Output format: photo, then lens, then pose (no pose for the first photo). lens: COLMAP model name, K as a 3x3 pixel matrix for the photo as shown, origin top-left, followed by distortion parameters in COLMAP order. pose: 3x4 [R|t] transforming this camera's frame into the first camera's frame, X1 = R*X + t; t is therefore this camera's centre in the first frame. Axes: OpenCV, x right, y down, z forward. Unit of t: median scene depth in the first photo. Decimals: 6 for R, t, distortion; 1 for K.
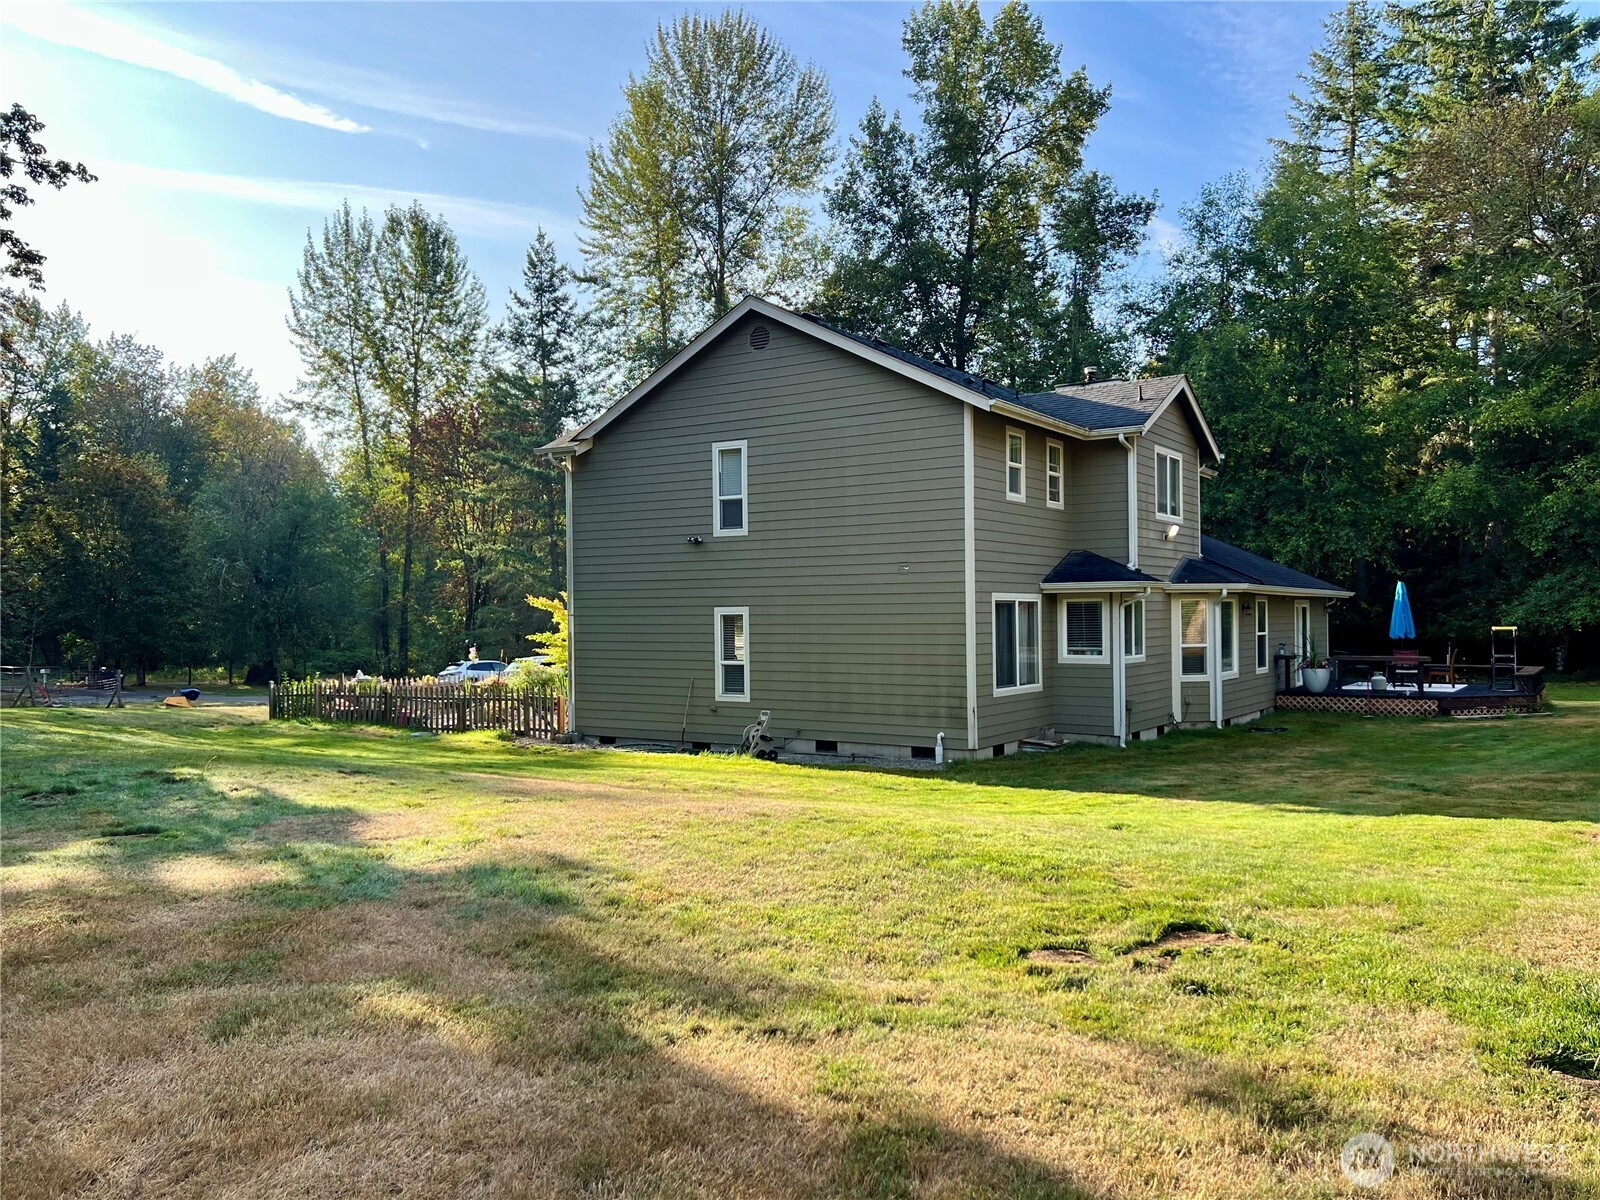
lens RADIAL K [[1230.9, 0, 800.0], [0, 1230.9, 600.0], [0, 0, 1]] dist [0.087336, -0.070610]
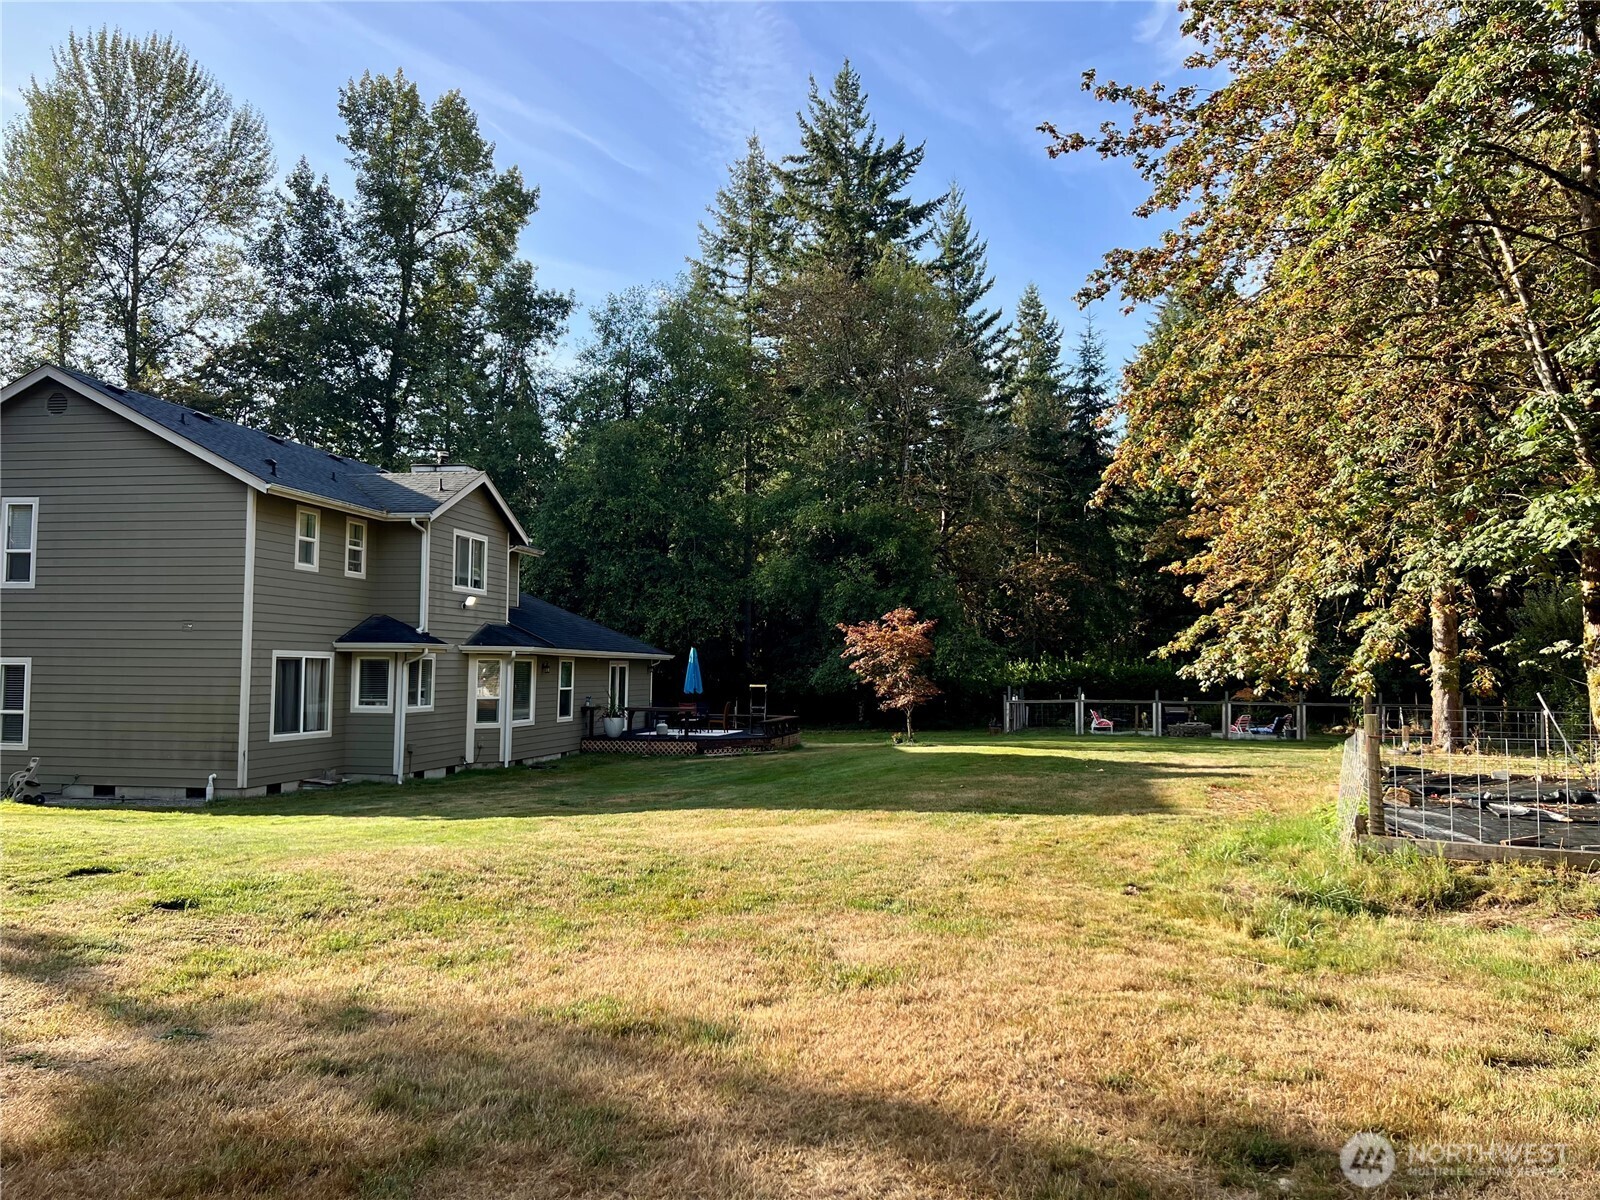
lens RADIAL K [[1230.9, 0, 800.0], [0, 1230.9, 600.0], [0, 0, 1]] dist [0.087336, -0.070610]
pose [[0.921955, 0.041479, 0.385069, 0.054594], [-0.024461, 0.998500, -0.048990, -0.002561], [-0.386523, 0.035748, 0.921587, -0.086710]]
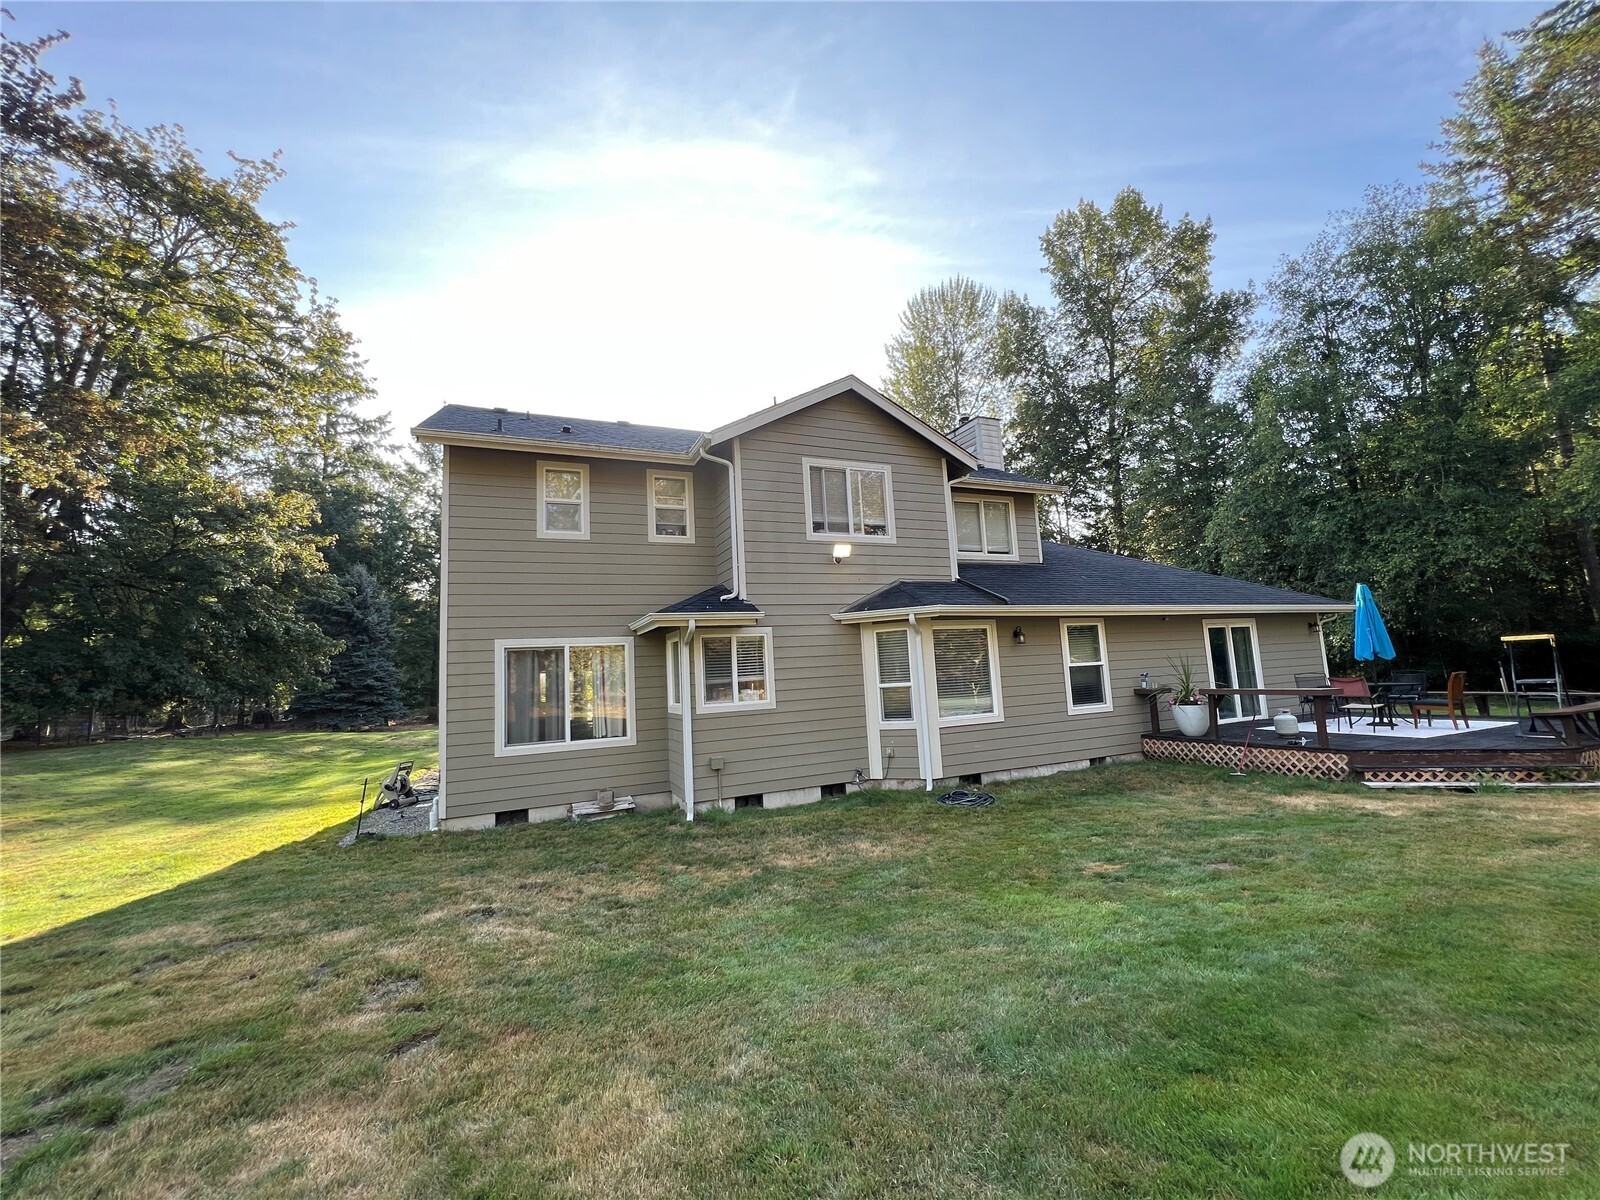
lens RADIAL K [[652.9, 0, 769.3], [0, 652.9, 602.1], [0, 0, 1]] dist [-0.002491, -0.000752]
pose [[0.835845, -0.092836, -0.541059, 0.200644], [0.050195, 0.994393, -0.093077, 0.007340], [0.546666, 0.050640, 0.835818, 0.242462]]
